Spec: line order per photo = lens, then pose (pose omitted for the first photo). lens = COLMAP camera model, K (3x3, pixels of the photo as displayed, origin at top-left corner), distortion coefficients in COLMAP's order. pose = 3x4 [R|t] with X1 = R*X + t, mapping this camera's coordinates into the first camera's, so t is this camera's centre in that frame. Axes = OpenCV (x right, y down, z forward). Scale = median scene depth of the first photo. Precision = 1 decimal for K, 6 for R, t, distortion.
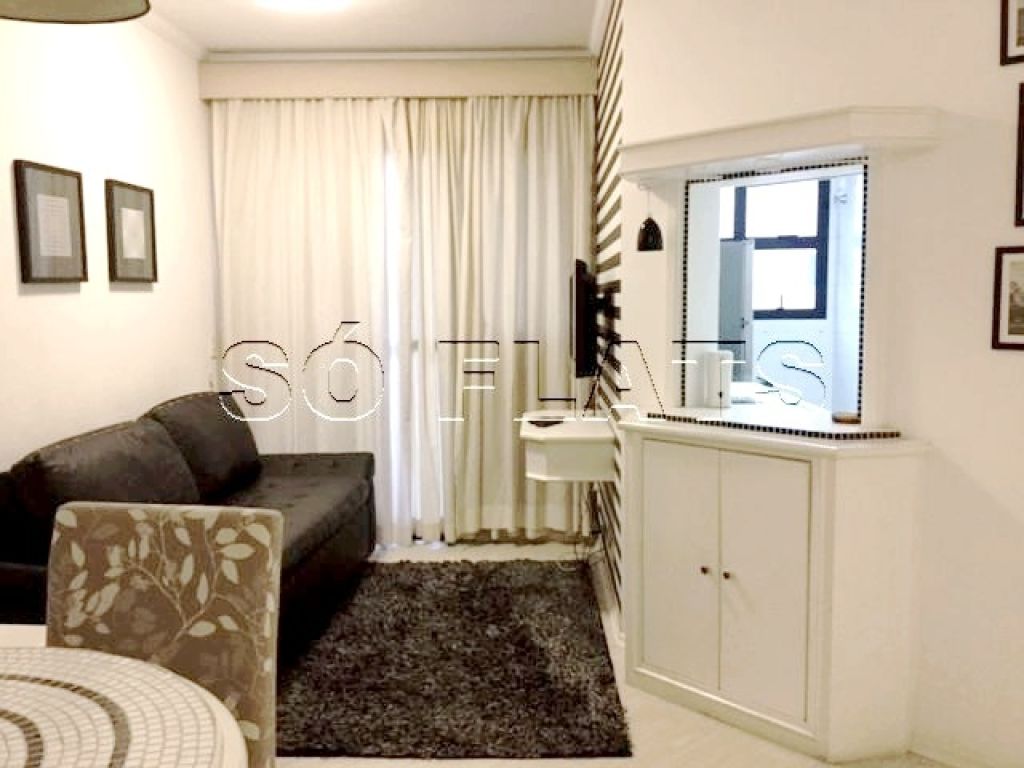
lens RADIAL K [[927.6, 0, 503.8], [0, 927.6, 376.7], [0, 0, 1]] dist [0.143695, -0.269194]
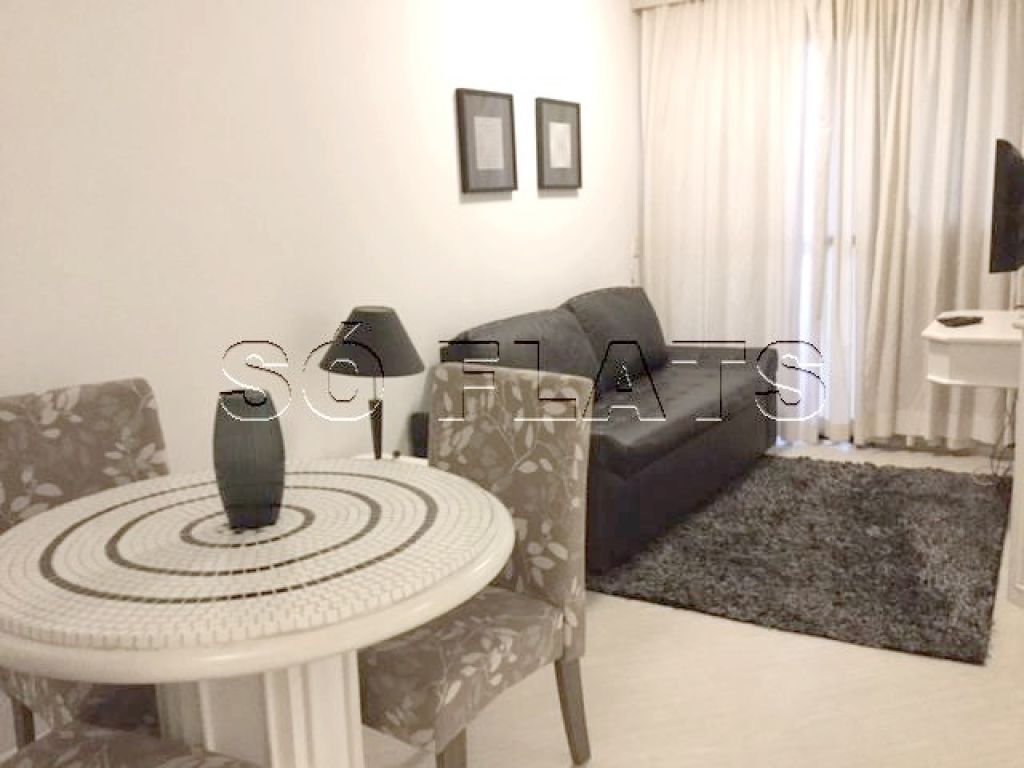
lens RADIAL K [[927.6, 0, 503.8], [0, 927.6, 376.7], [0, 0, 1]] dist [0.143695, -0.269194]
pose [[0.873118, 0.057618, -0.484092, 0.128127], [-0.007763, 0.994509, 0.104367, 0.010084], [0.487447, -0.087367, 0.868770, -0.041378]]
